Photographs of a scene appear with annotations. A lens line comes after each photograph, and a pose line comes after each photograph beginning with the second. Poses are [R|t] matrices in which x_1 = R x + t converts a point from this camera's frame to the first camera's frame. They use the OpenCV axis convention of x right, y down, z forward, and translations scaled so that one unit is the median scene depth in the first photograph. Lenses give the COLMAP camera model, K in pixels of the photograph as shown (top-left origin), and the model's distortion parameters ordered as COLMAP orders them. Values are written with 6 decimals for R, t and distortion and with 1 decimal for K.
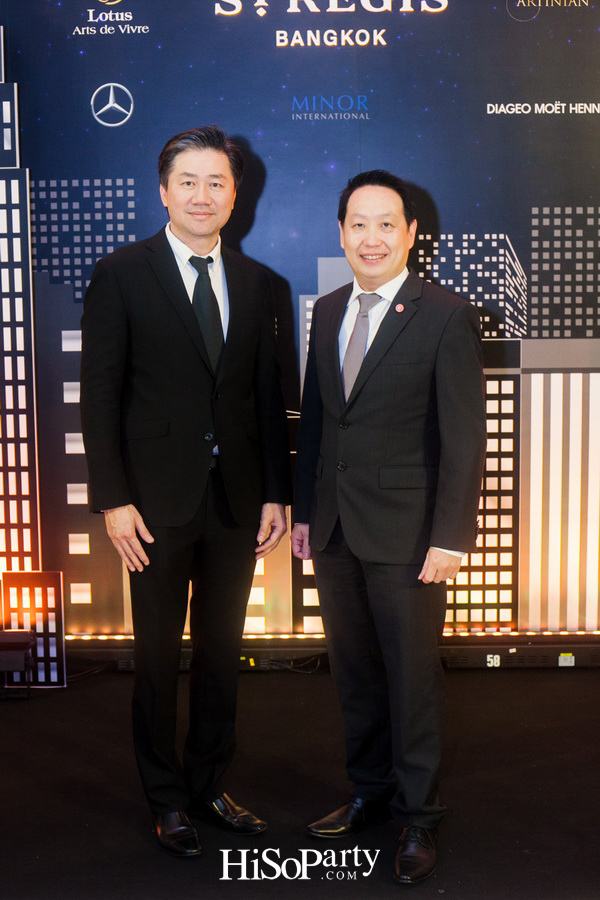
lens RADIAL K [[1328.1, 0, 273.9], [0, 1328.1, 436.4], [0, 0, 1]] dist [-0.105088, 0.000000]
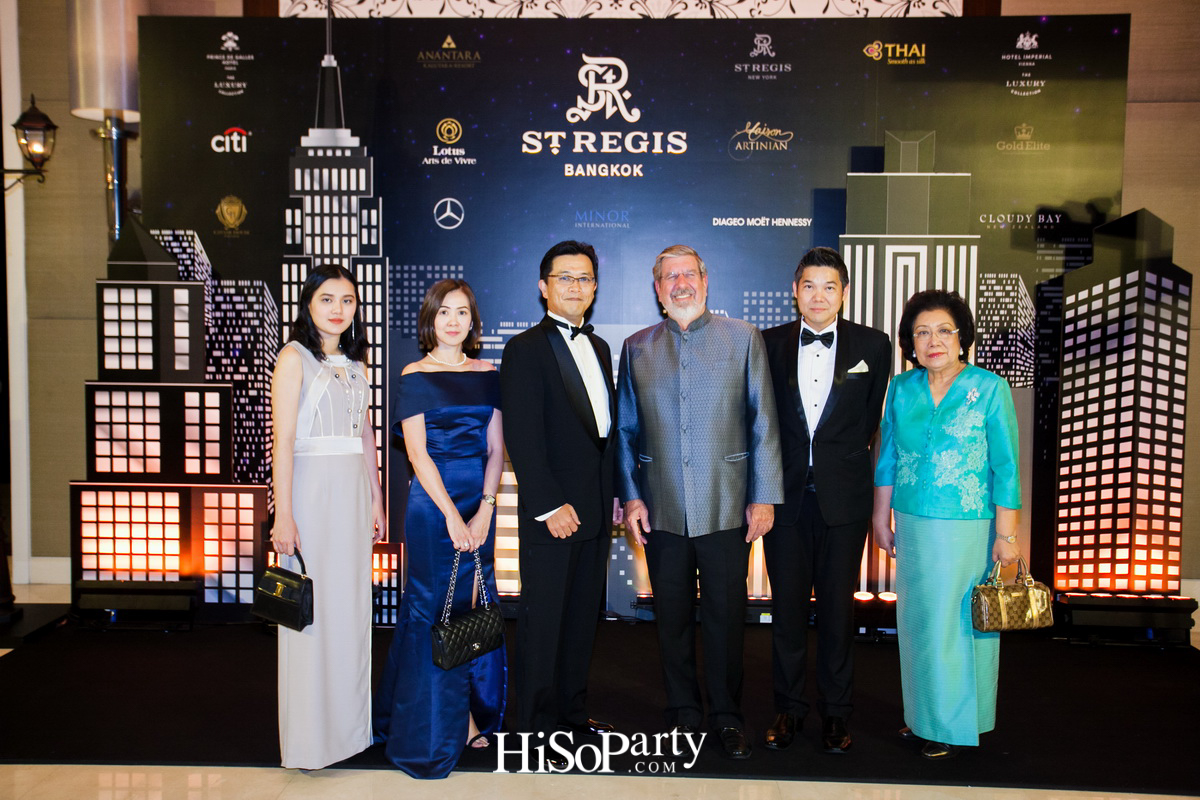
lens RADIAL K [[1158.2, 0, 590.8], [0, 1158.2, 394.1], [0, 0, 1]] dist [0.012926, 0.000000]
pose [[0.999590, 0.023216, -0.016778, 0.055268], [-0.024320, 0.997323, -0.068964, 0.024797], [0.015132, 0.069344, 0.997478, -0.229872]]
